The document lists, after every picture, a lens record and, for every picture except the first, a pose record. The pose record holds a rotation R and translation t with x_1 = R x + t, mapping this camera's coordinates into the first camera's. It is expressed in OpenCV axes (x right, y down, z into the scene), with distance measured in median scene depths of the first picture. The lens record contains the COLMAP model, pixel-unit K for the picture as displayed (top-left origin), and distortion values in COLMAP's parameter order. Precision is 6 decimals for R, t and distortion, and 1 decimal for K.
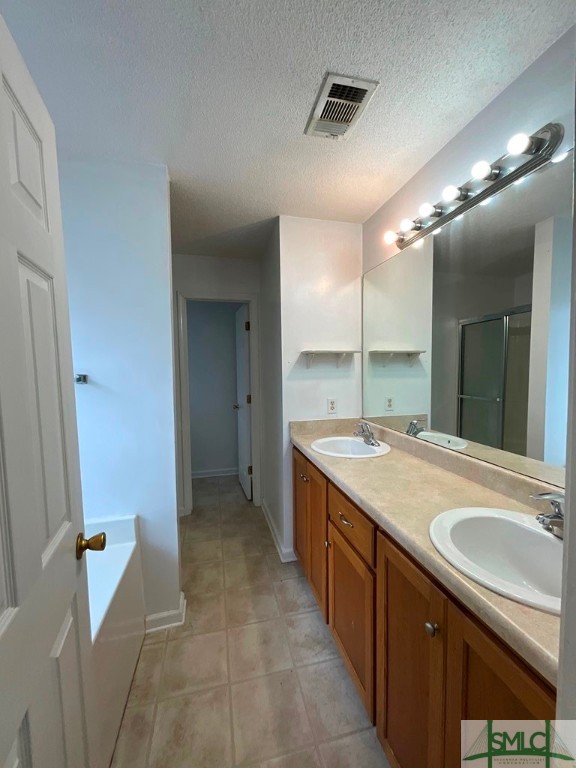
lens RADIAL K [[312.4, 0, 287.4], [0, 312.4, 387.7], [0, 0, 1]] dist [0.000087, -0.000199]
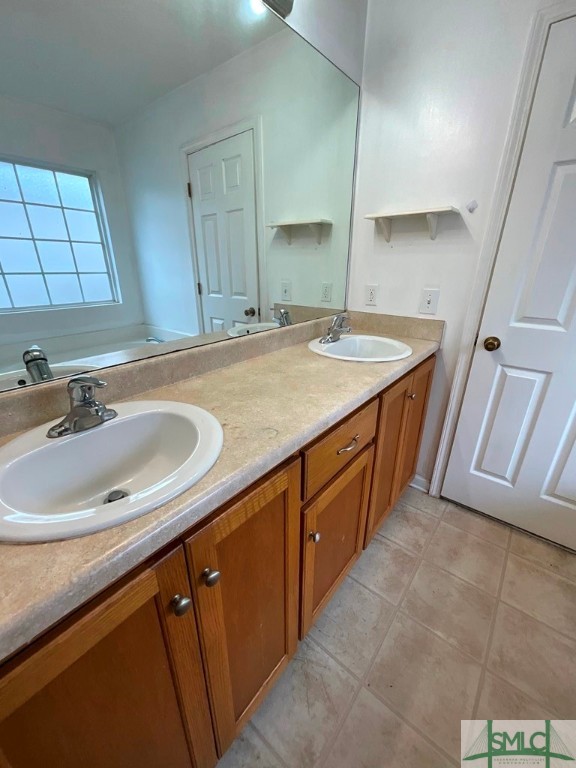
lens RADIAL K [[312.4, 0, 287.9], [0, 312.4, 381.5], [0, 0, 1]] dist [0.000087, -0.000199]
pose [[-0.602619, -0.277114, 0.748371, -0.232066], [0.060877, 0.919078, 0.389346, -0.009852], [-0.795704, 0.280186, -0.536983, 1.441183]]
